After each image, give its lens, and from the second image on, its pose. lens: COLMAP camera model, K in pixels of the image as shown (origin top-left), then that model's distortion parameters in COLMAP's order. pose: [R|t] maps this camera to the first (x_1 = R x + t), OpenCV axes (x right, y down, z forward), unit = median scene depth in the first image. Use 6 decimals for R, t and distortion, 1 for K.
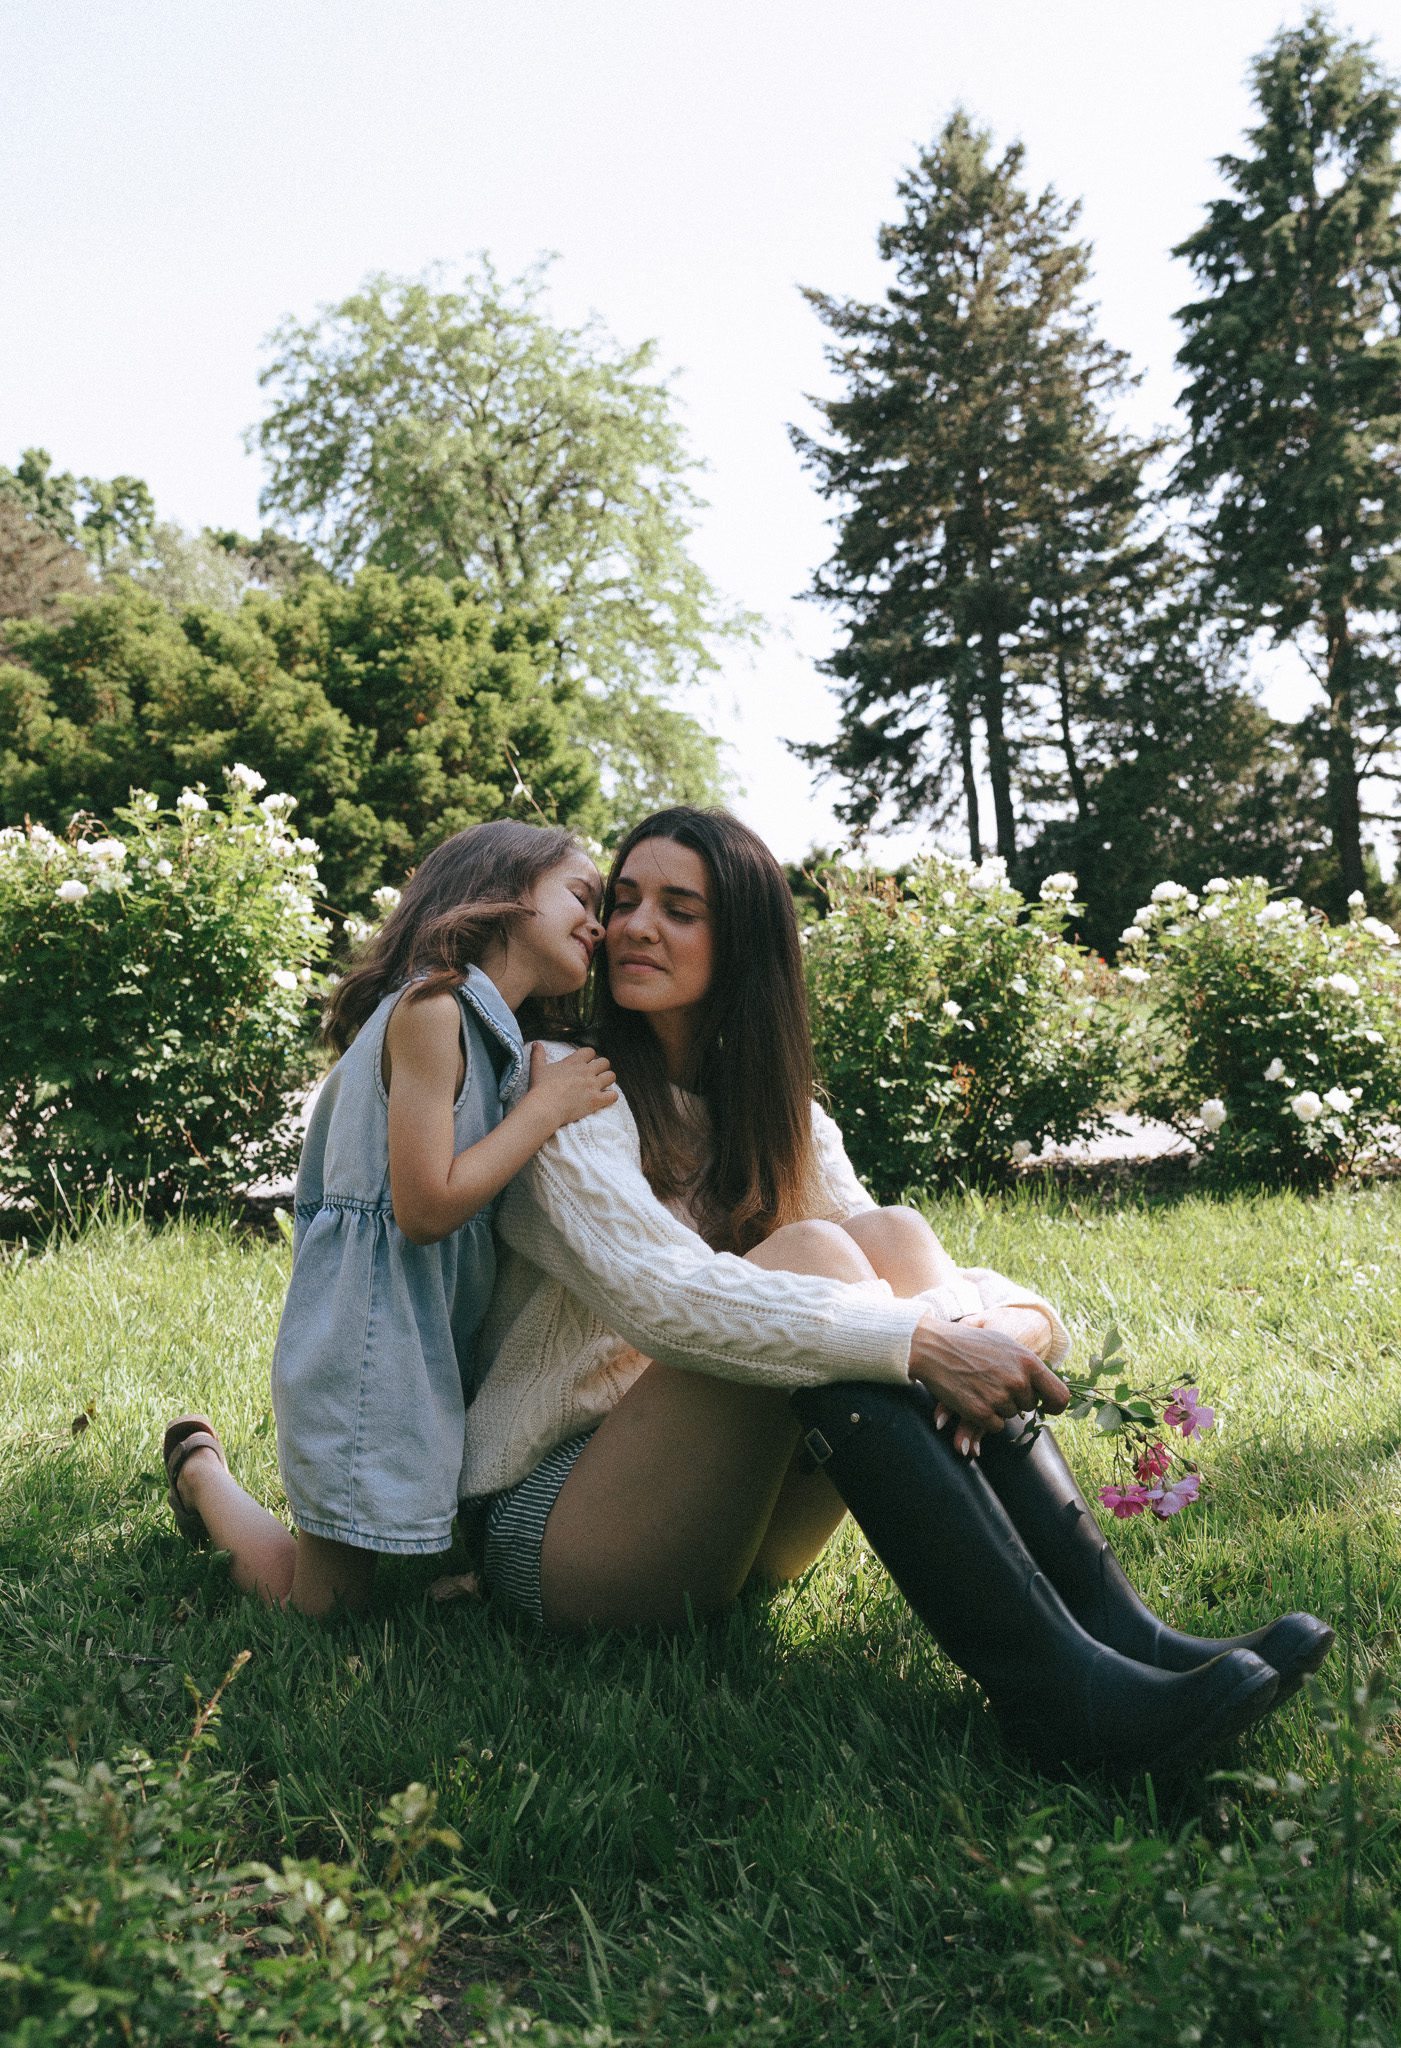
lens RADIAL K [[1583.7, 0, 700.5], [0, 1583.7, 1024.0], [0, 0, 1]] dist [0.006307, 0.001387]
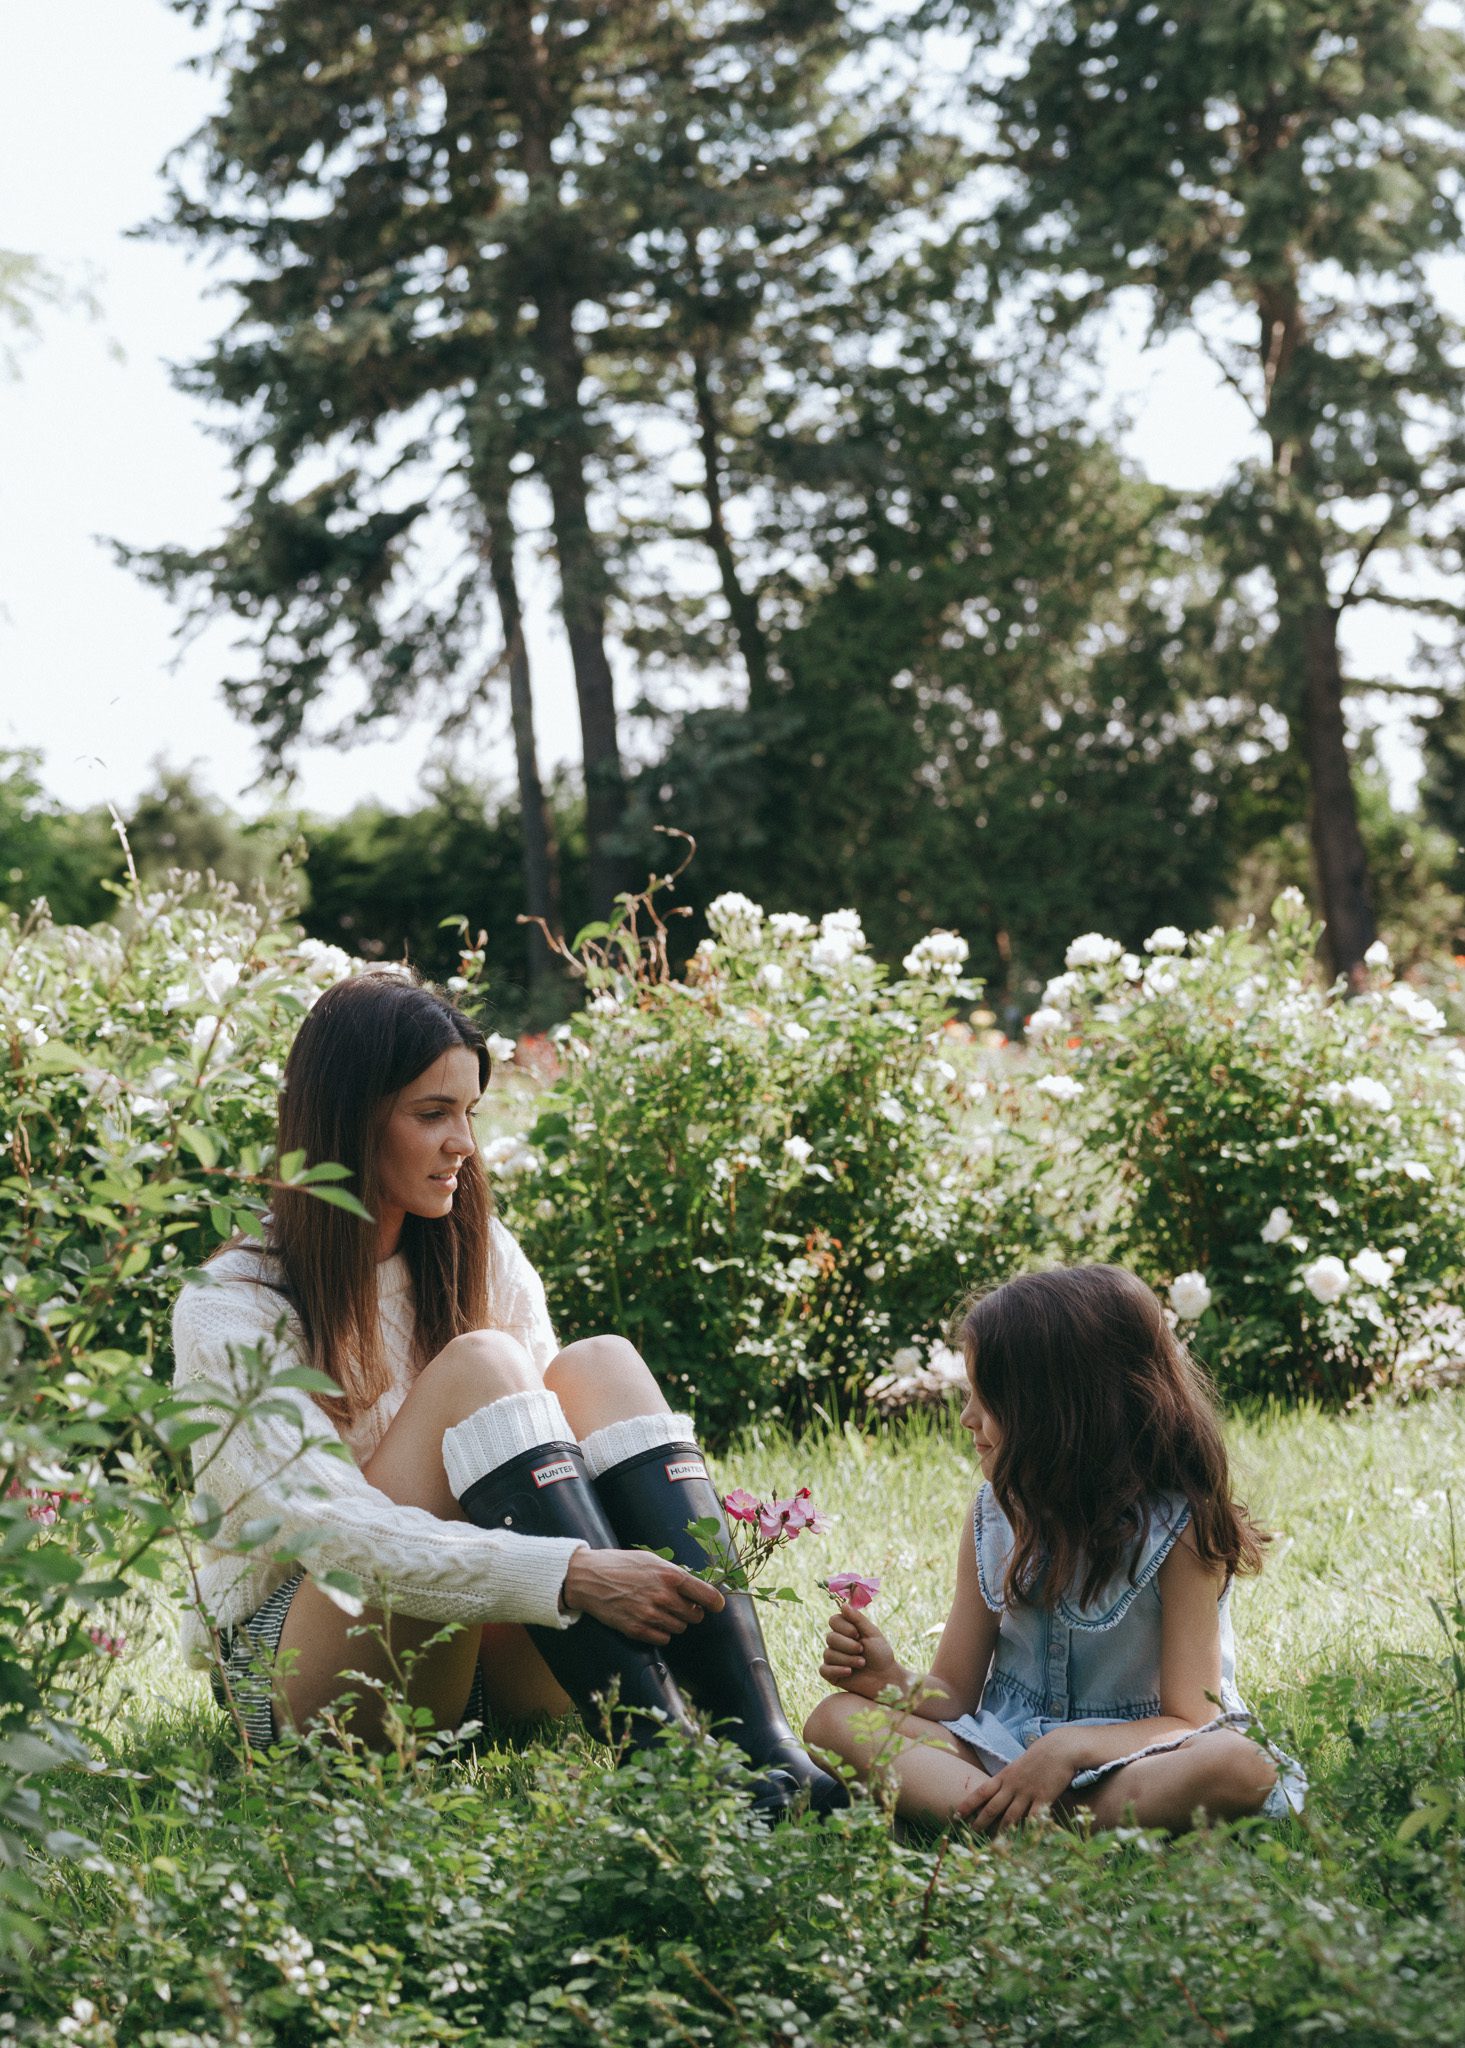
lens RADIAL K [[2312.5, 0, 732.5], [0, 2312.5, 1024.0], [0, 0, 1]] dist [0.012012, 0.023884]
pose [[0.993061, -0.024155, 0.115090, 0.143203], [0.031888, 0.997321, -0.065828, 0.006614], [-0.113192, 0.069041, 0.991171, 0.321569]]
